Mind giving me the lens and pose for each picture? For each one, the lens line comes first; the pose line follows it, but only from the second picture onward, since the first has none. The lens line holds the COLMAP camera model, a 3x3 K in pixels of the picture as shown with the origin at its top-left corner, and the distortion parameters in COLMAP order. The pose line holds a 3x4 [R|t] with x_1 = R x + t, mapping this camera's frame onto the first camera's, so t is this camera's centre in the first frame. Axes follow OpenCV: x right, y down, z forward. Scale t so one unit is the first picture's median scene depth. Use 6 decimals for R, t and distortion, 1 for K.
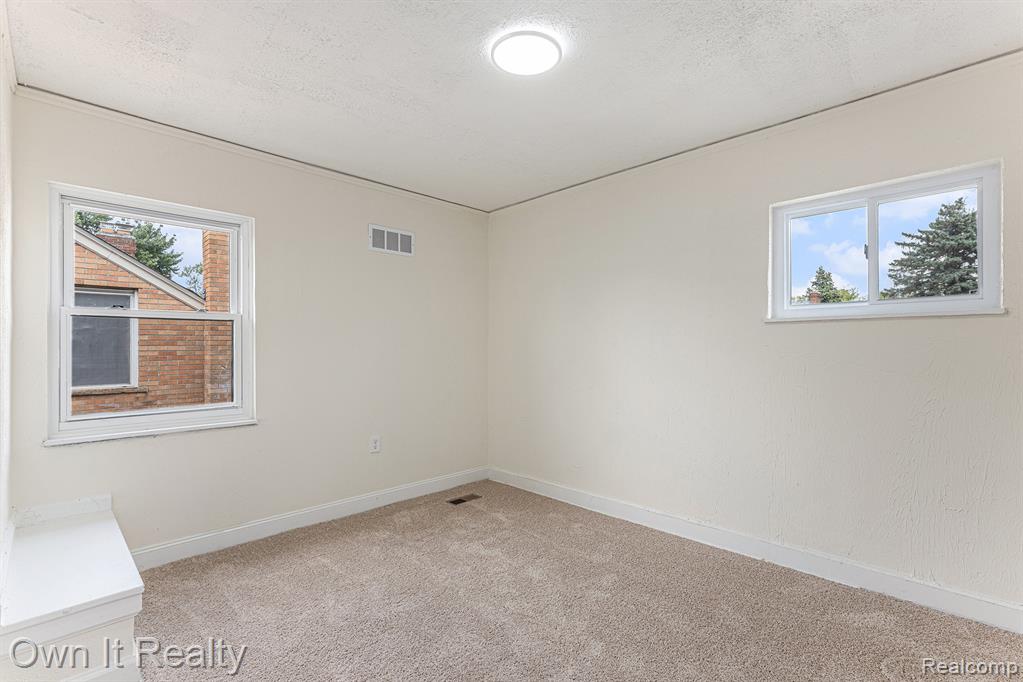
lens RADIAL K [[470.4, 0, 511.5], [0, 470.4, 341.0], [0, 0, 1]] dist [0.000063, 0.000004]
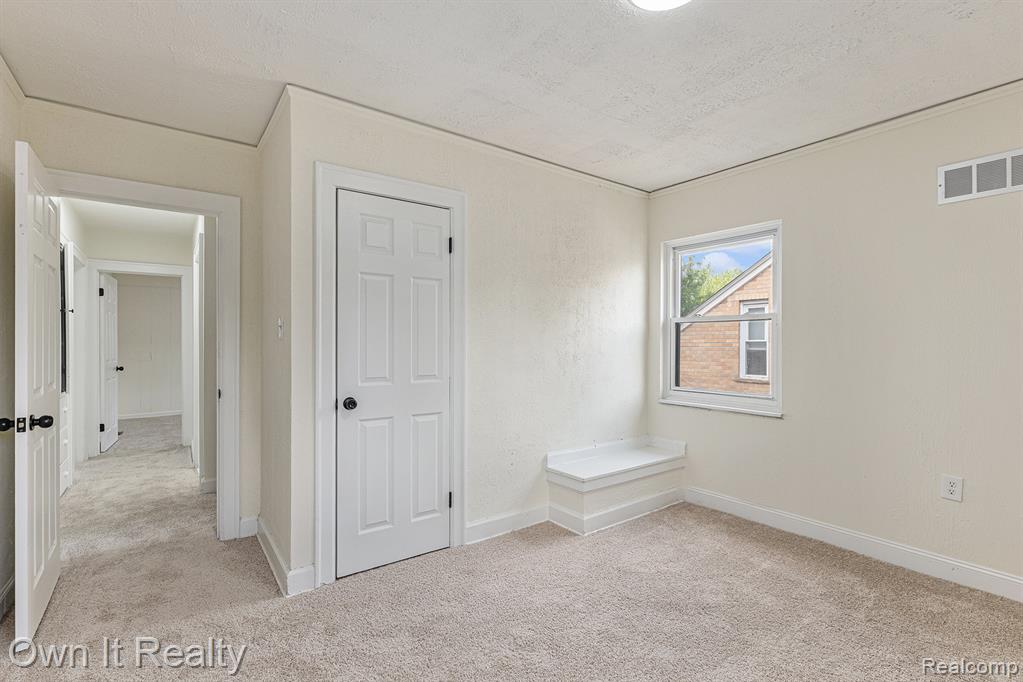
lens RADIAL K [[470.4, 0, 511.5], [0, 470.4, 341.0], [0, 0, 1]] dist [0.000063, 0.000004]
pose [[-0.148661, -0.004004, -0.988880, 0.562558], [0.006586, 0.999966, -0.005039, 0.008431], [0.988866, -0.007261, -0.148629, 0.561330]]
